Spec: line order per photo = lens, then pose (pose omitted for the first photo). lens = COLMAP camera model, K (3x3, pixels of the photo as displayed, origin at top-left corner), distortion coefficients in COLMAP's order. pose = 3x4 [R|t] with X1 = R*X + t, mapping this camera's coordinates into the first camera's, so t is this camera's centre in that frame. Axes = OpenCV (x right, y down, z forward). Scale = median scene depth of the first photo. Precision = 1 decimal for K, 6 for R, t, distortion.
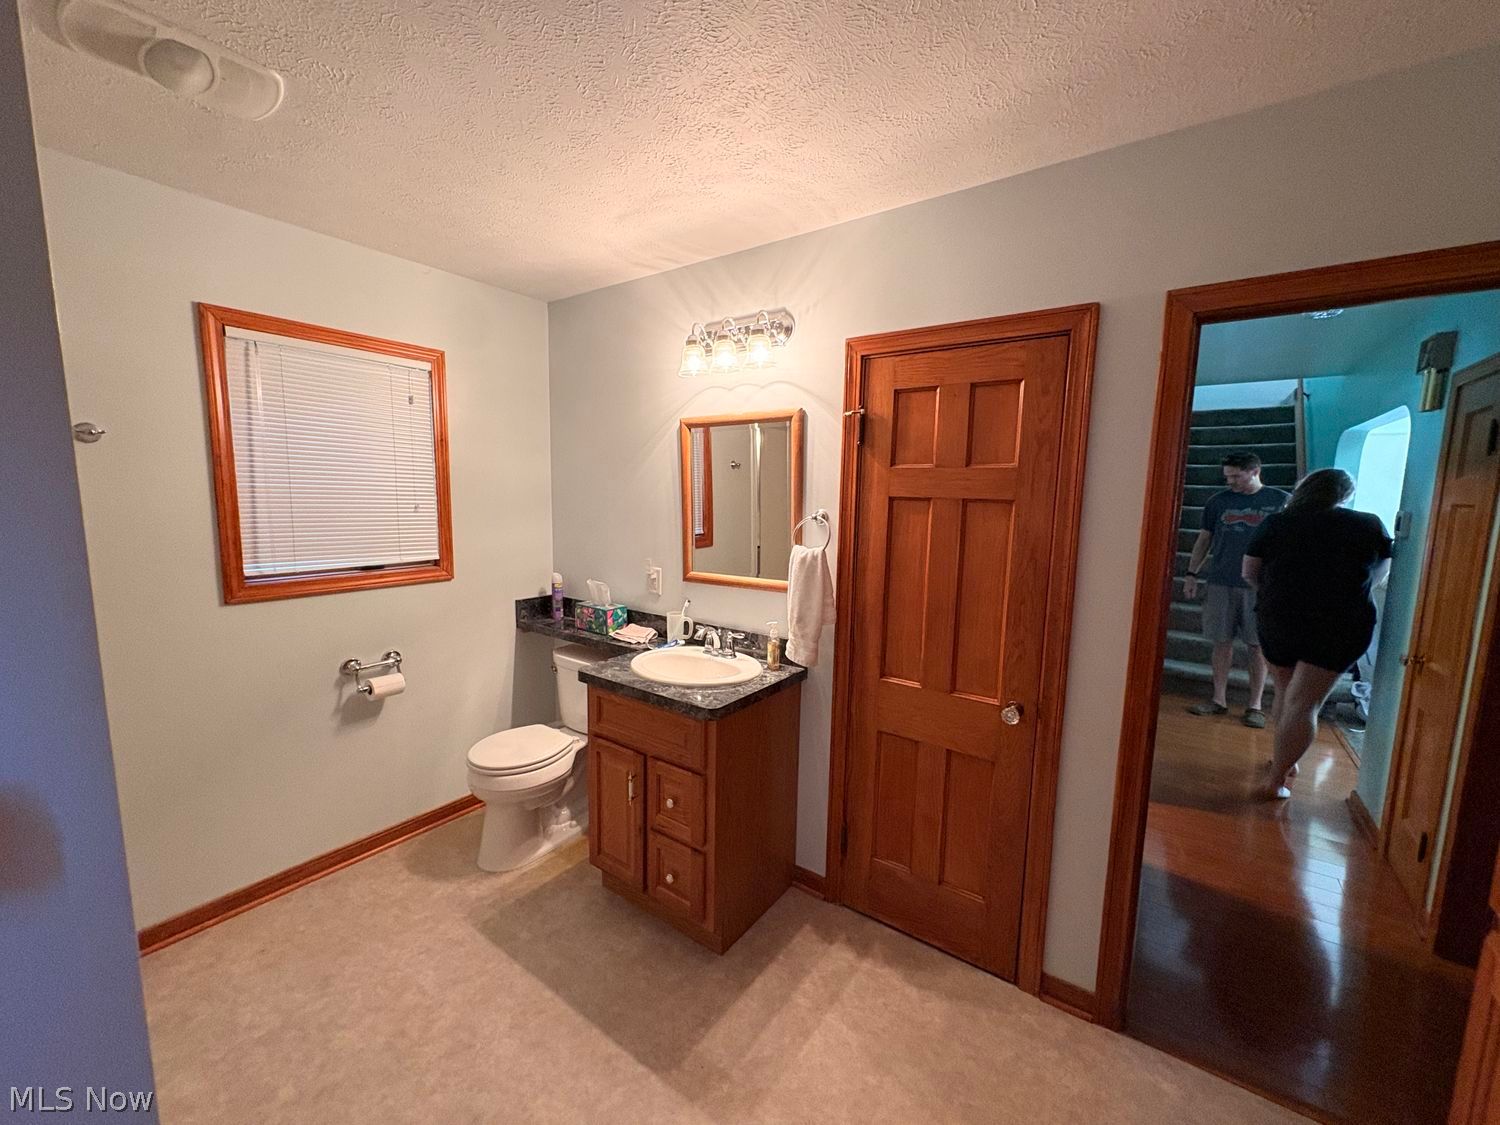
lens RADIAL K [[598.7, 0, 750.6], [0, 598.7, 562.8], [0, 0, 1]] dist [0.000518, 0.000004]
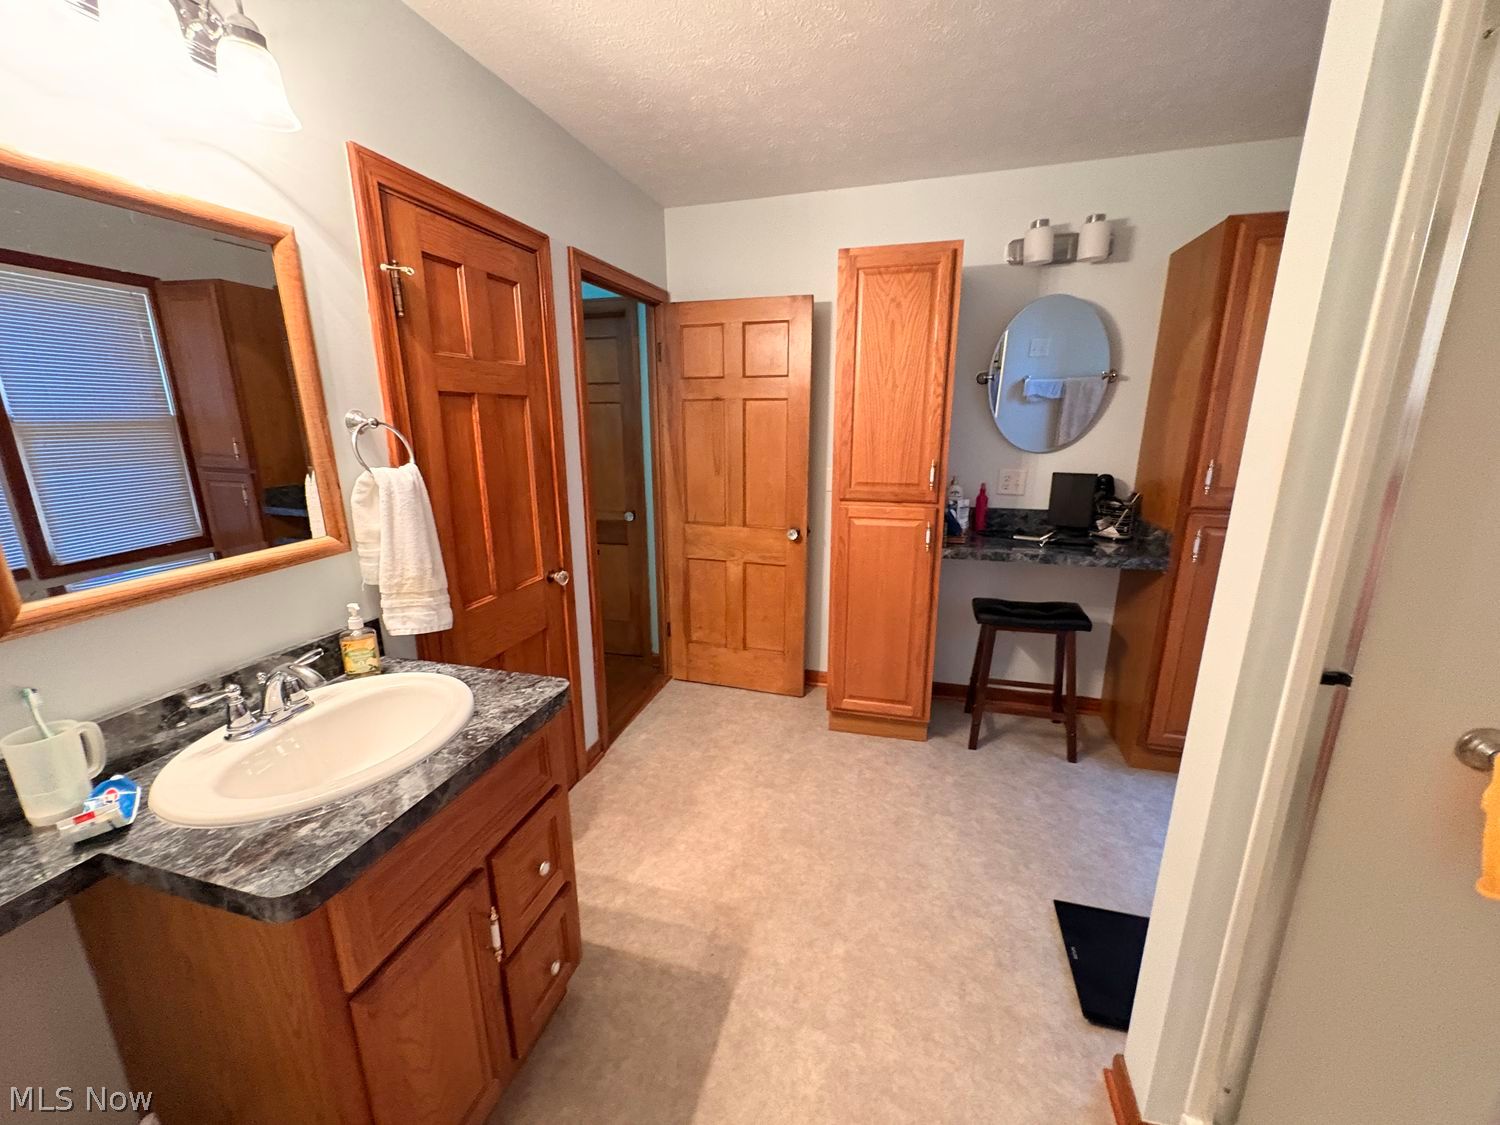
lens RADIAL K [[598.7, 0, 750.6], [0, 598.7, 562.8], [0, 0, 1]] dist [0.000518, 0.000004]
pose [[-0.349795, -0.241613, 0.905133, -0.712914], [0.112880, 0.948261, 0.296749, -0.082776], [-0.930001, 0.205972, -0.304424, 0.904768]]
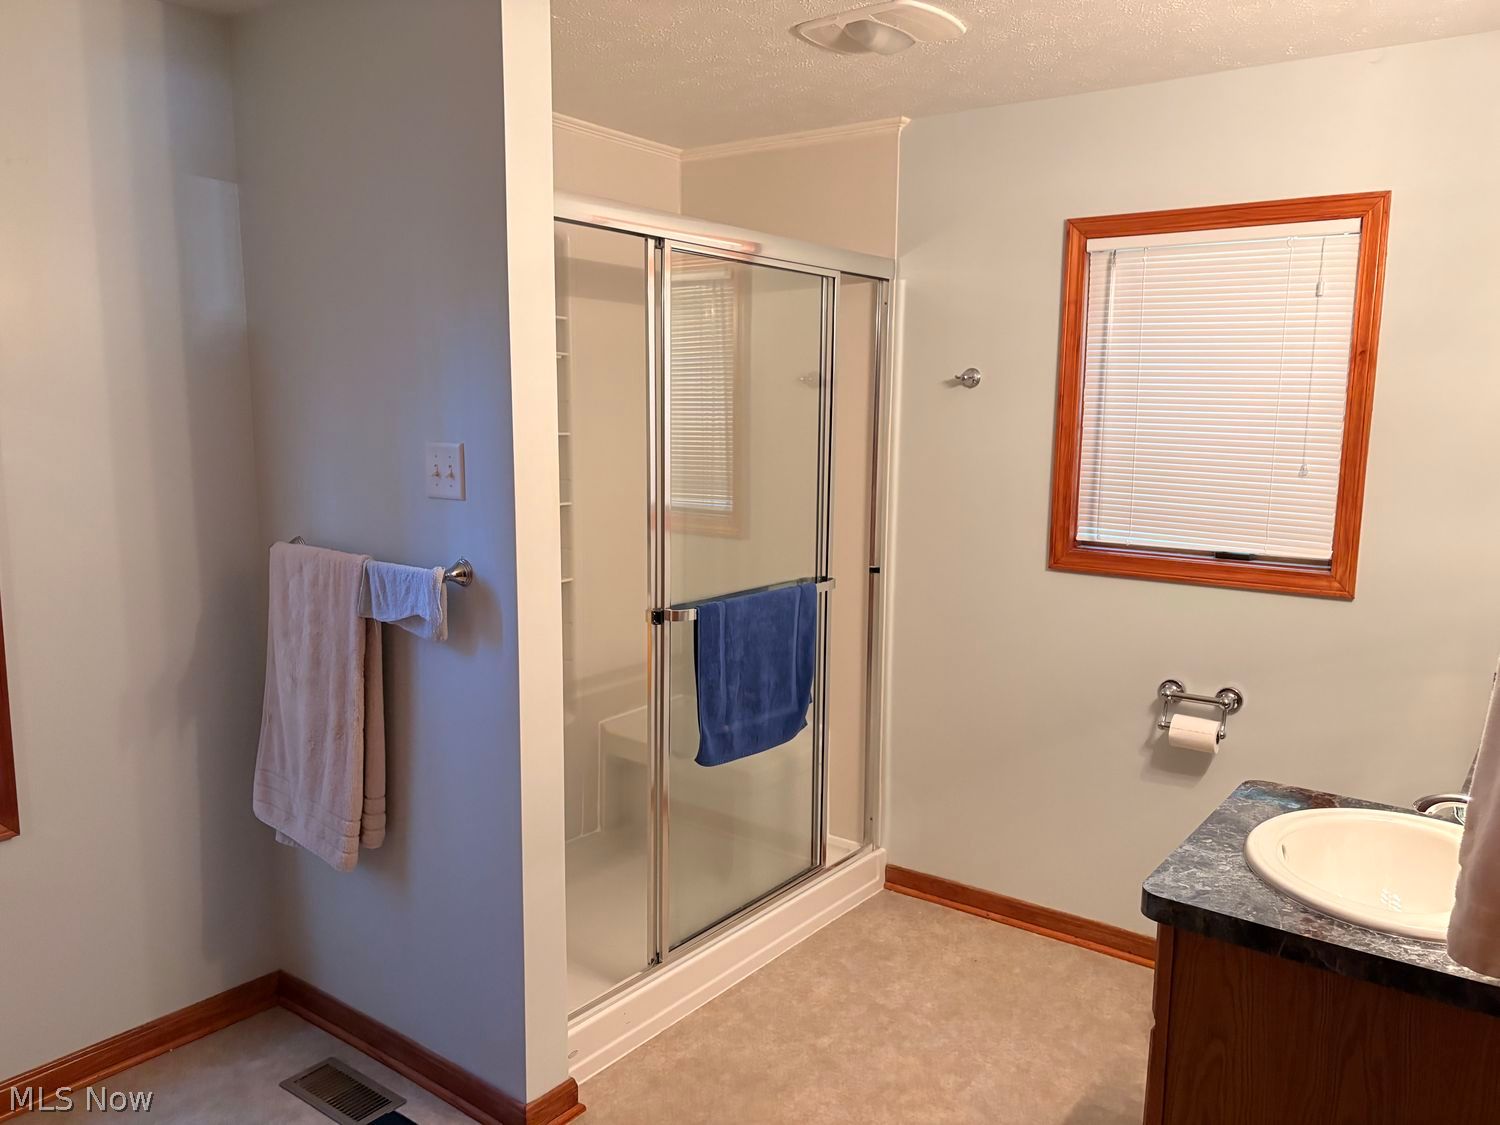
lens RADIAL K [[1147.8, 0, 750.3], [0, 1147.8, 567.2], [0, 0, 1]] dist [0.094745, -0.001341]
pose [[-0.012803, 0.127781, -0.991720, 0.795508], [-0.135427, 0.982441, 0.128334, -0.090279], [0.990705, 0.135948, 0.004727, 0.582951]]
